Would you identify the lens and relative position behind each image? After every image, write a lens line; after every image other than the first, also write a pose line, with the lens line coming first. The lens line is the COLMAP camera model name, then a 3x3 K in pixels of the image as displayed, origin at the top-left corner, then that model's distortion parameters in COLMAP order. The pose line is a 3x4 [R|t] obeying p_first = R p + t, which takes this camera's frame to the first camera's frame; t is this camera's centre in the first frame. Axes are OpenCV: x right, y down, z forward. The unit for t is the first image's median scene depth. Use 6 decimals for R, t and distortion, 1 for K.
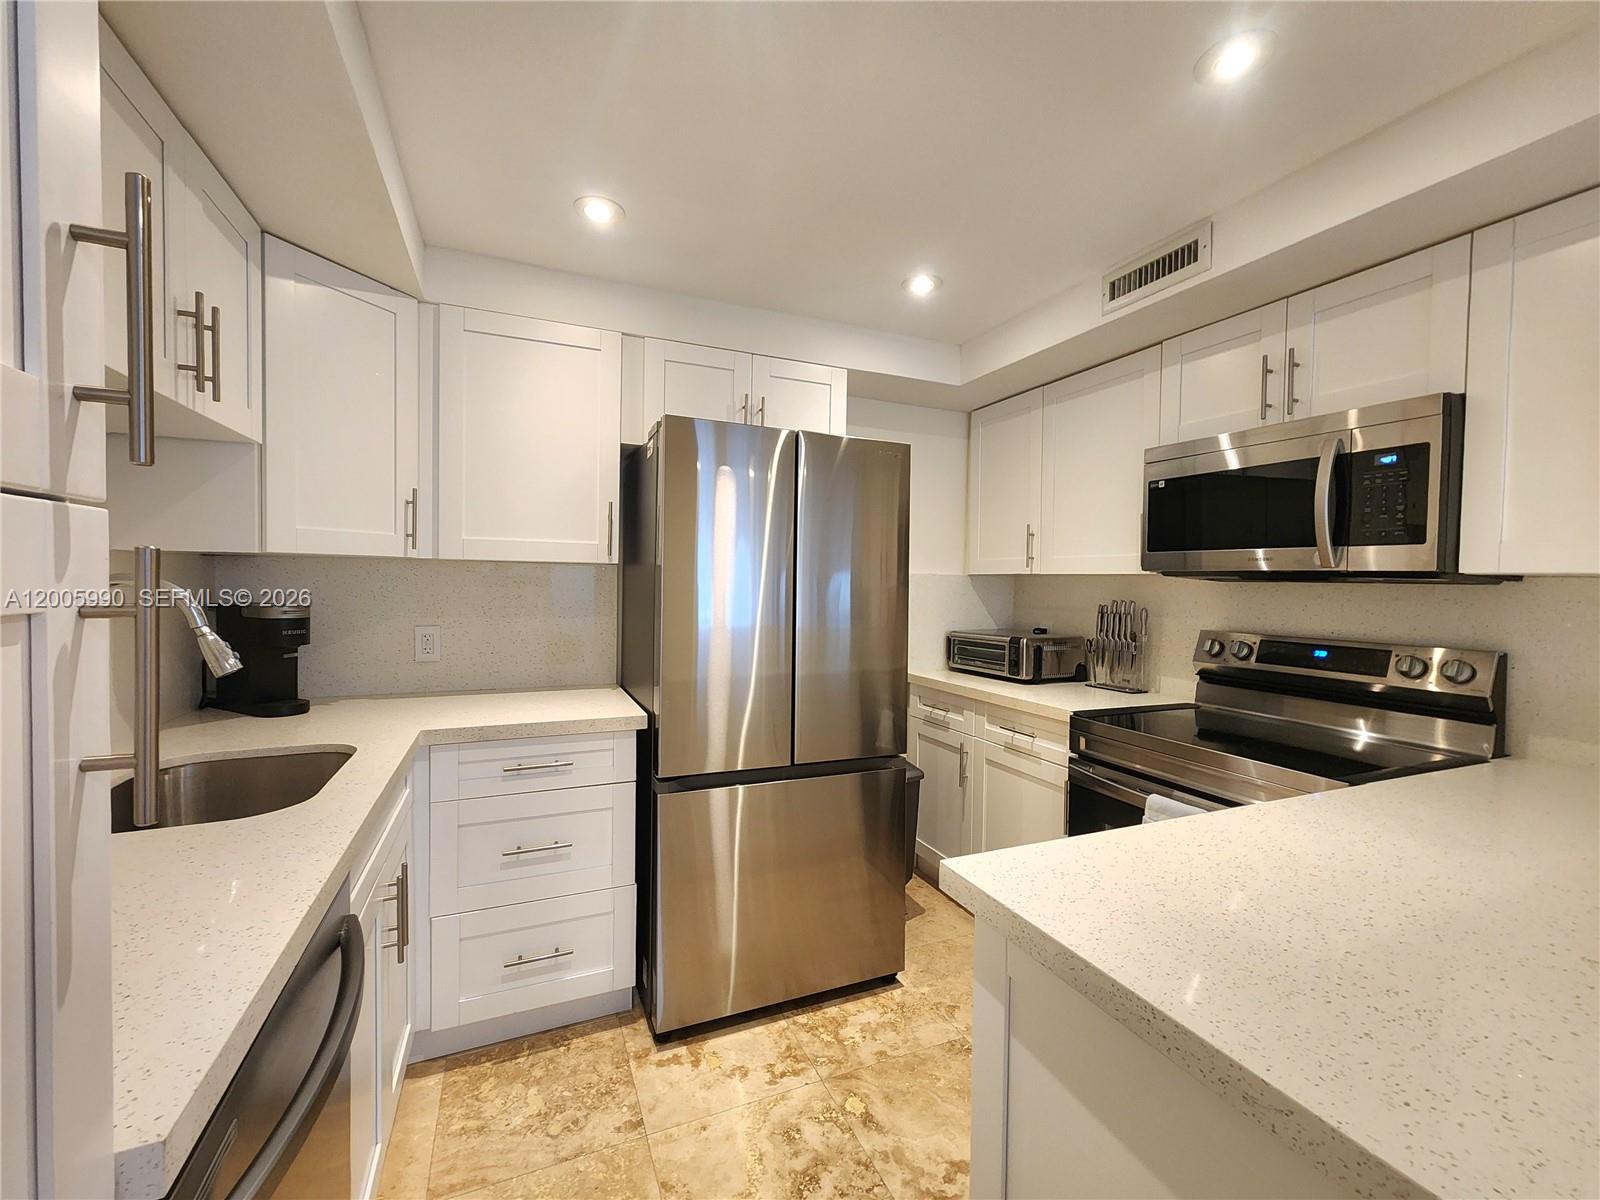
lens RADIAL K [[685.3, 0, 805.2], [0, 685.3, 594.0], [0, 0, 1]] dist [0.001793, -0.000032]
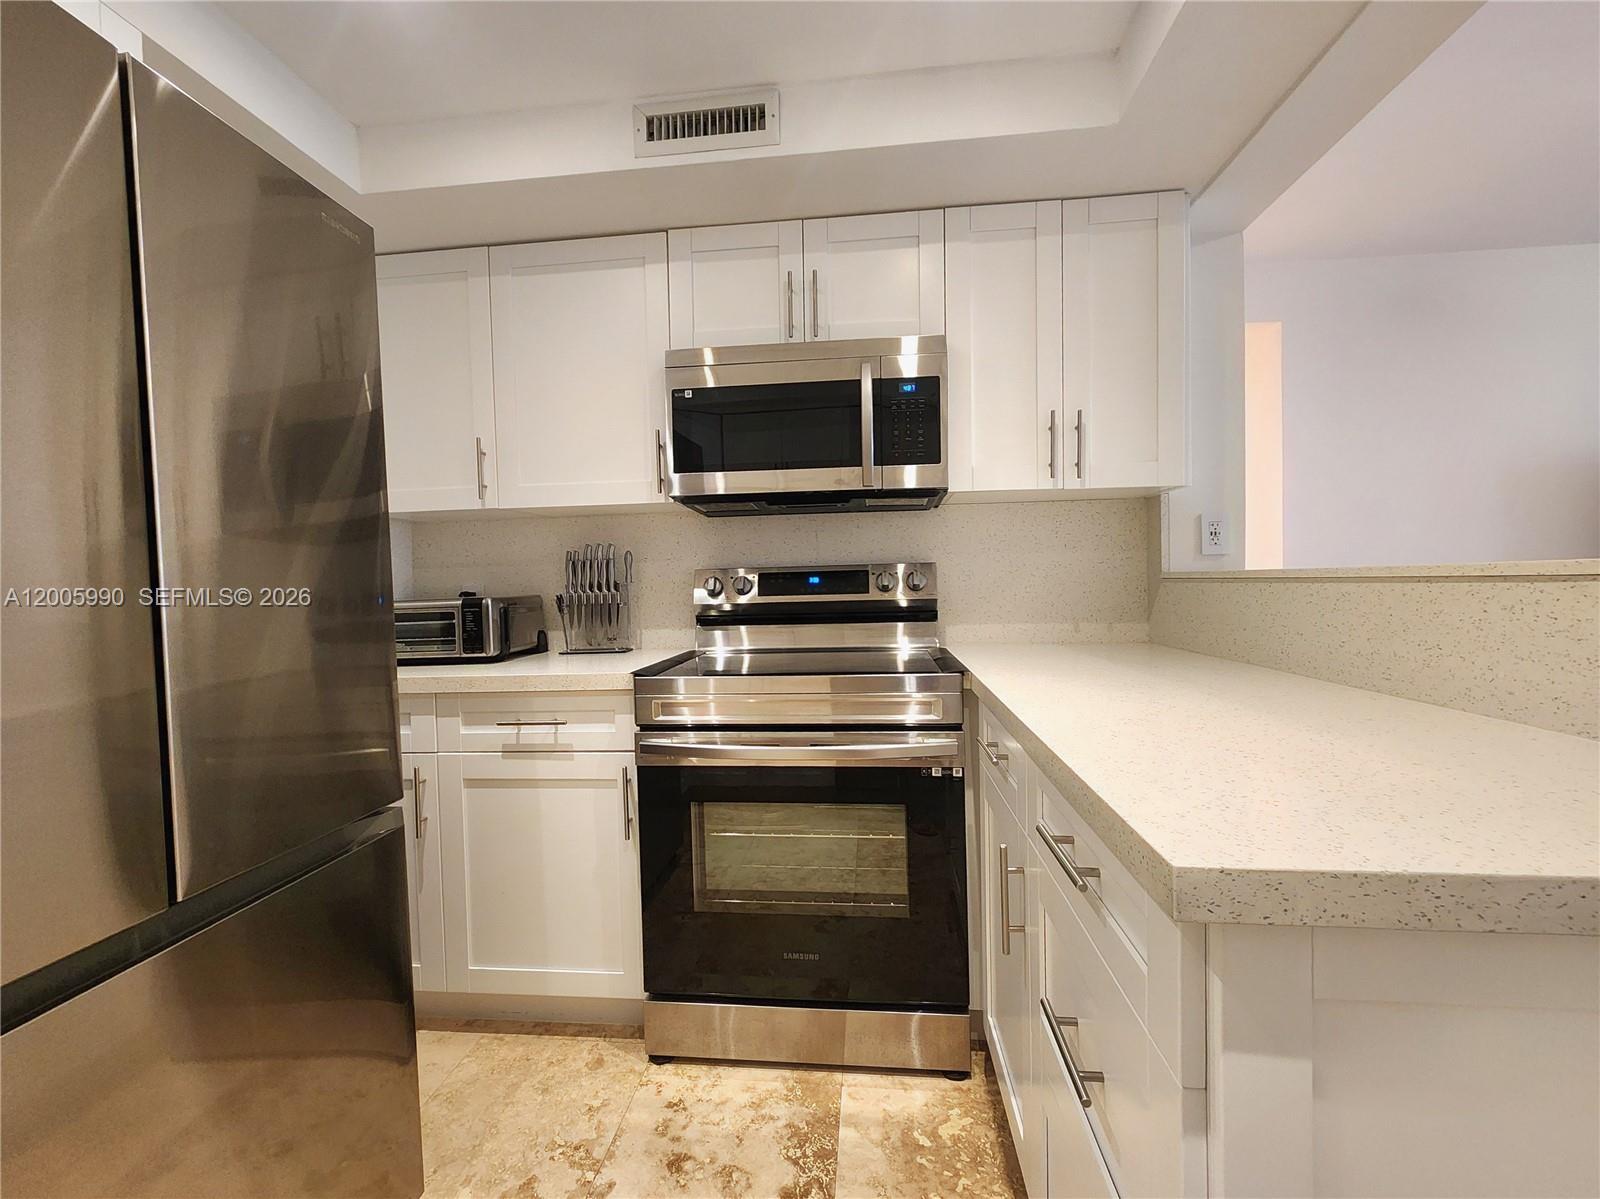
lens RADIAL K [[685.3, 0, 805.2], [0, 685.3, 593.5], [0, 0, 1]] dist [0.001793, -0.000032]
pose [[0.491162, -0.046590, 0.869821, -0.166481], [0.056164, 0.998185, 0.021751, 0.078828], [-0.869256, 0.038169, 0.492887, 0.461459]]
